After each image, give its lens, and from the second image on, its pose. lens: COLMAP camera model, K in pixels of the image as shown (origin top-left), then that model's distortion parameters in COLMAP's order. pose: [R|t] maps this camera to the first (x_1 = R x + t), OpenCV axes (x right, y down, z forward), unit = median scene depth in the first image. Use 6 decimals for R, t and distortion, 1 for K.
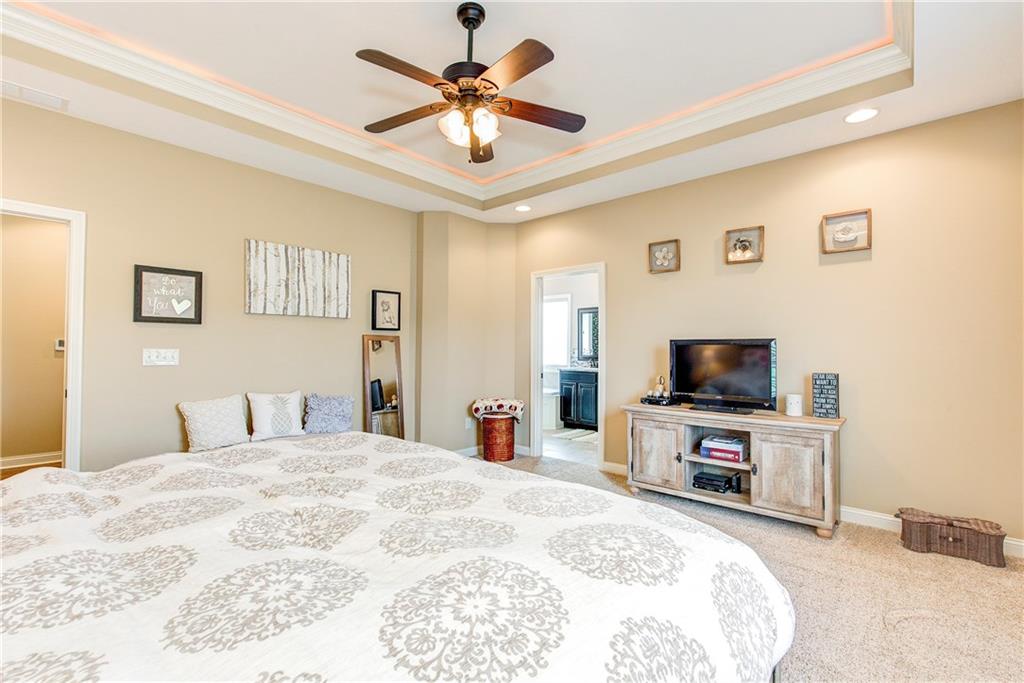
lens RADIAL K [[452.9, 0, 509.9], [0, 452.9, 342.1], [0, 0, 1]] dist [-0.002224, -0.000107]
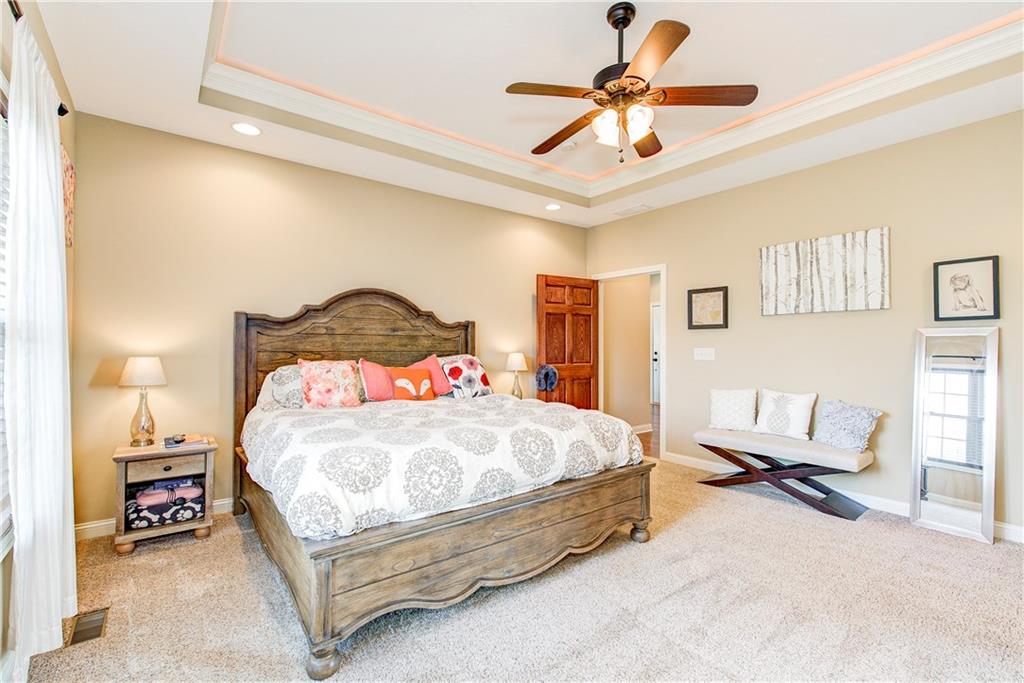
lens RADIAL K [[452.9, 0, 513.3], [0, 452.9, 342.5], [0, 0, 1]] dist [-0.002224, -0.000107]
pose [[-0.180474, -0.012751, -0.983497, 0.586584], [0.011343, 0.999822, -0.015045, 0.010600], [0.983514, -0.013871, -0.180297, 0.588233]]
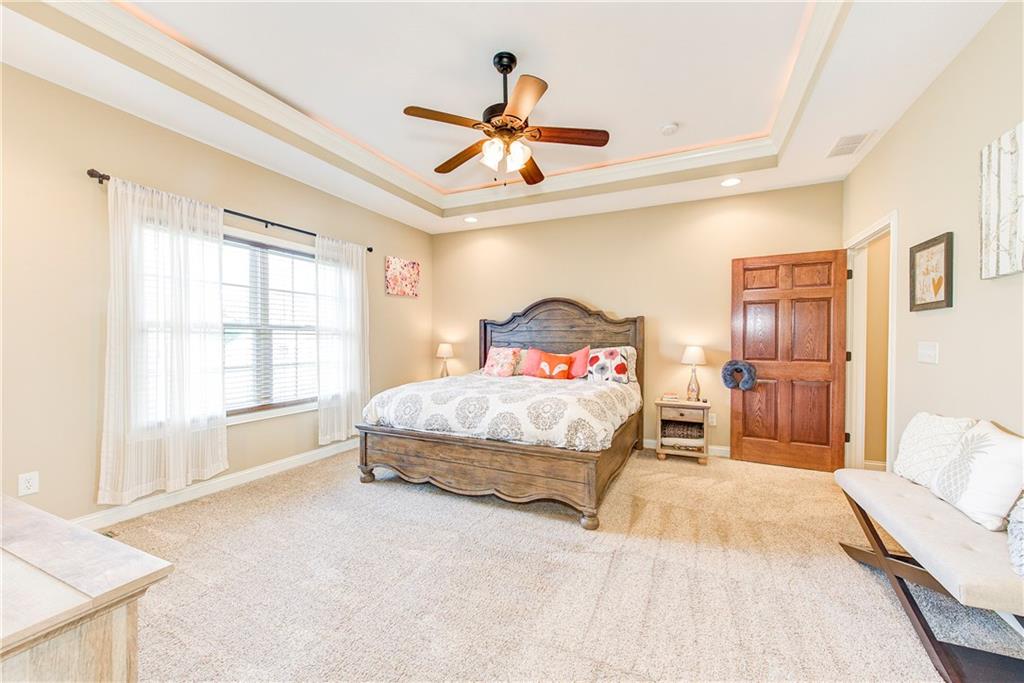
lens RADIAL K [[400.4, 0, 511.5], [0, 400.4, 342.5], [0, 0, 1]] dist [0.004233, -0.001067]
pose [[-0.956688, -0.004630, -0.291080, 0.131709], [-0.003166, 0.999980, -0.005501, 0.018820], [0.291100, -0.004341, -0.956683, 1.273052]]
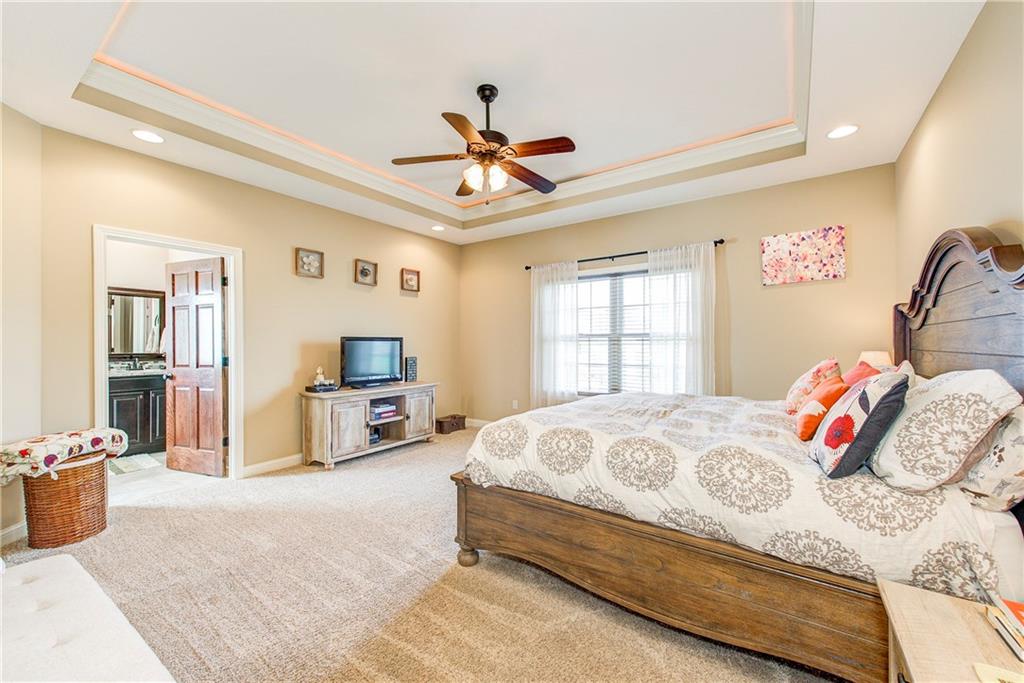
lens RADIAL K [[400.4, 0, 509.2], [0, 400.4, 344.4], [0, 0, 1]] dist [0.004233, -0.001067]
pose [[-0.116839, -0.003955, 0.993143, -0.792167], [-0.011356, 0.999932, 0.002646, 0.007611], [-0.993086, -0.010969, -0.116876, 0.672752]]
